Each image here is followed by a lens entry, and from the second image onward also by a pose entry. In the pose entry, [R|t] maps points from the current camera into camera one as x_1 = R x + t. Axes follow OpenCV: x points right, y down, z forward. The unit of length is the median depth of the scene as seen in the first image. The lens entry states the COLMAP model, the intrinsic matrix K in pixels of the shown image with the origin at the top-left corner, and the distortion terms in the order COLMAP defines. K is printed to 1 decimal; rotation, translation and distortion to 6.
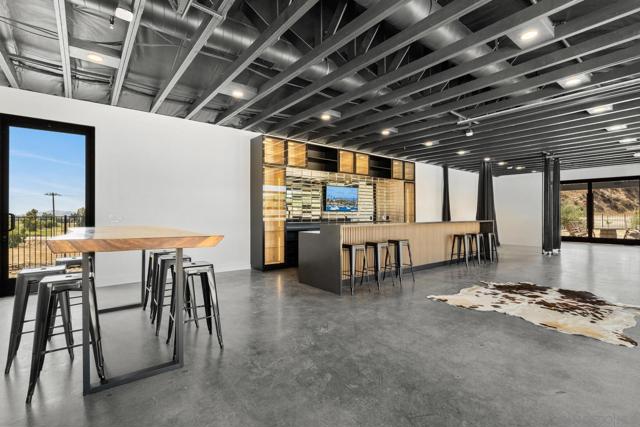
lens RADIAL K [[297.3, 0, 308.6], [0, 297.3, 213.5], [0, 0, 1]] dist [-0.002762, -0.000322]
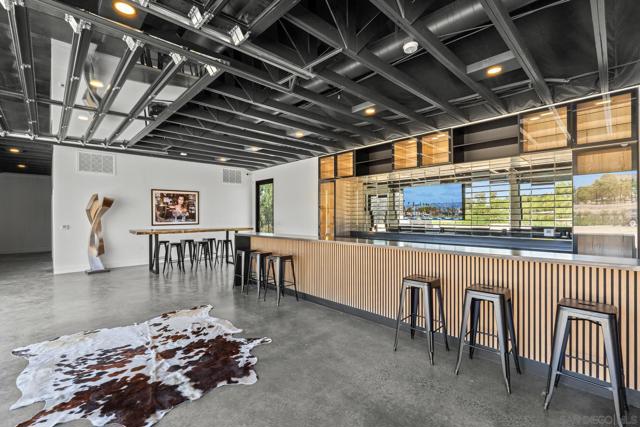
lens RADIAL K [[283.4, 0, 320.0], [0, 283.4, 213.5], [0, 0, 1]] dist [0.003167, 0.000151]
pose [[0.115233, -0.010411, -0.993284, 1.104559], [0.005072, 0.999938, -0.009893, -0.026949], [0.993325, -0.003898, 0.115279, 0.970650]]
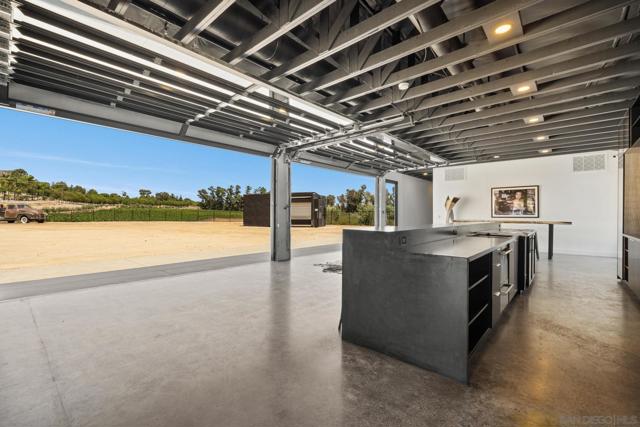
lens RADIAL K [[283.4, 0, 320.0], [0, 283.4, 213.5], [0, 0, 1]] dist [0.003167, 0.000151]
pose [[-0.980388, -0.009940, -0.196827, 0.975589], [-0.009849, 0.999950, -0.001442, 0.005125], [0.196832, 0.000525, -0.980437, 1.849314]]
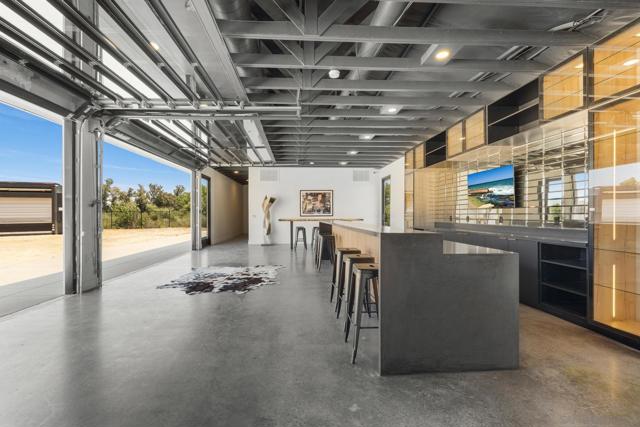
lens RADIAL K [[284.7, 0, 315.8], [0, 284.7, 212.8], [0, 0, 1]] dist [0.001224, 0.000079]
pose [[-0.548942, -0.006856, -0.835833, 1.208320], [-0.000425, 0.999969, -0.007923, 0.008304], [0.835861, -0.003994, -0.548927, 1.508273]]
